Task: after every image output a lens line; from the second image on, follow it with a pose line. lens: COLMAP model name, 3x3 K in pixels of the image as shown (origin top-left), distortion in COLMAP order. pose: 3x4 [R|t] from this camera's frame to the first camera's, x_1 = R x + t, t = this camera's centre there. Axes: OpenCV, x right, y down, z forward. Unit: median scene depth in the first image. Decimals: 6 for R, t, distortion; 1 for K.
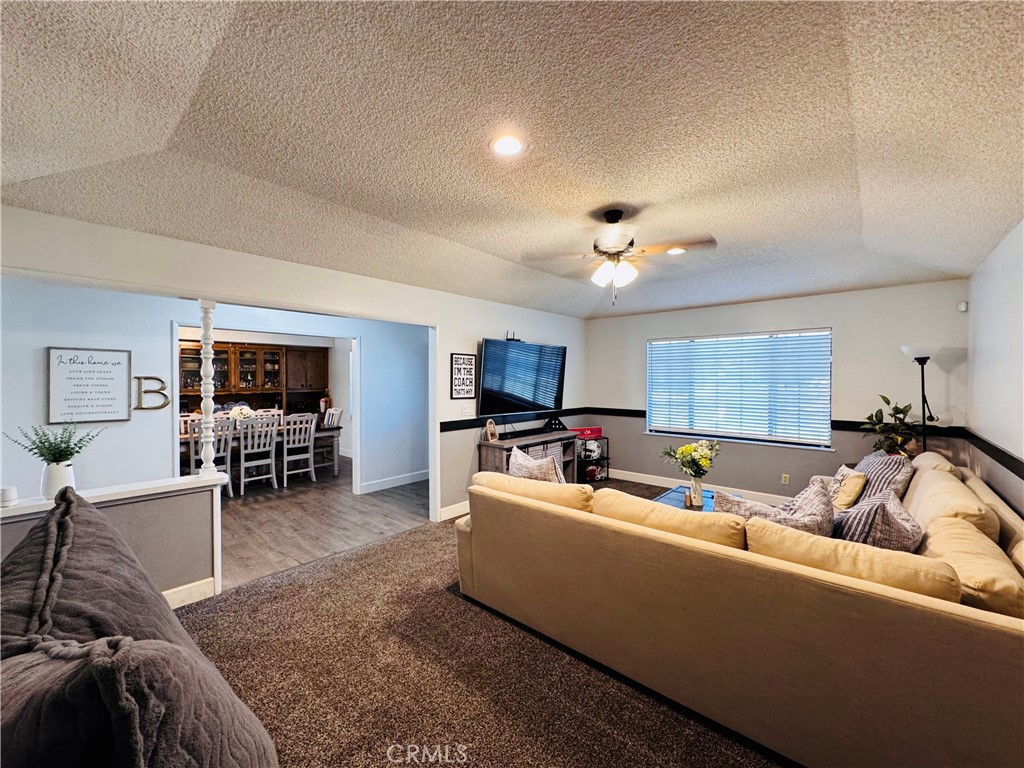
lens RADIAL K [[415.9, 0, 512.5], [0, 415.9, 382.1], [0, 0, 1]] dist [-0.006057, 0.000885]
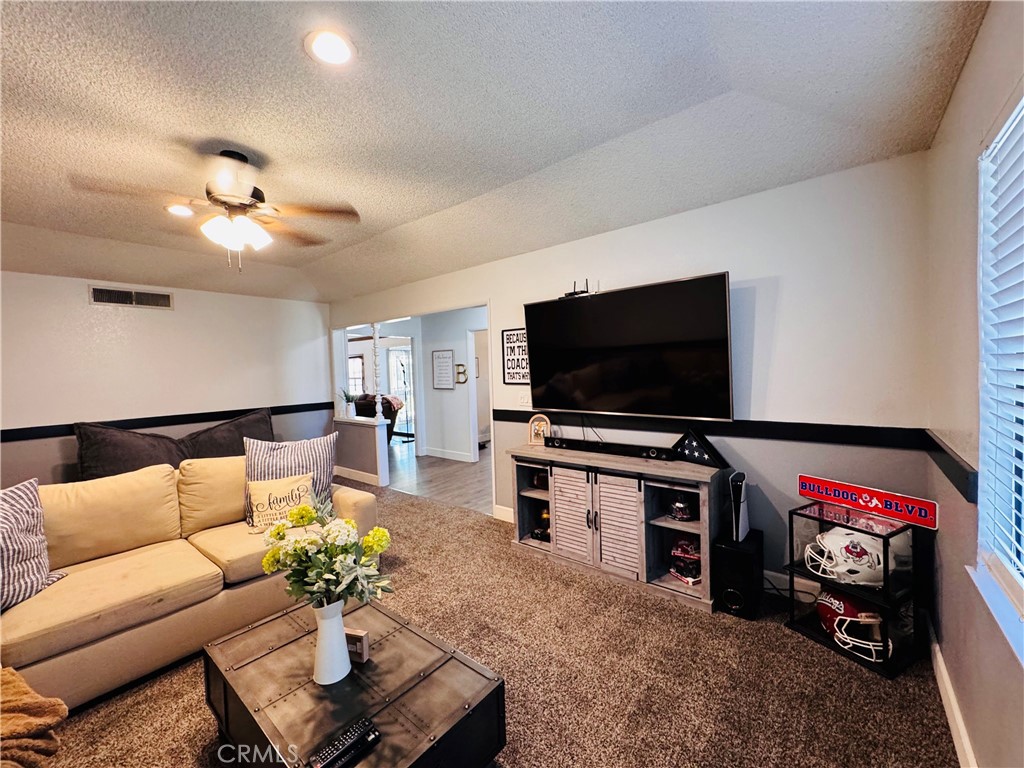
lens RADIAL K [[415.9, 0, 511.8], [0, 415.9, 381.8], [0, 0, 1]] dist [-0.006057, 0.000885]
pose [[0.024939, 0.031182, -0.999203, 0.690348], [0.025313, 0.999173, 0.031813, 0.008886], [0.999368, -0.026086, 0.024129, 0.971861]]
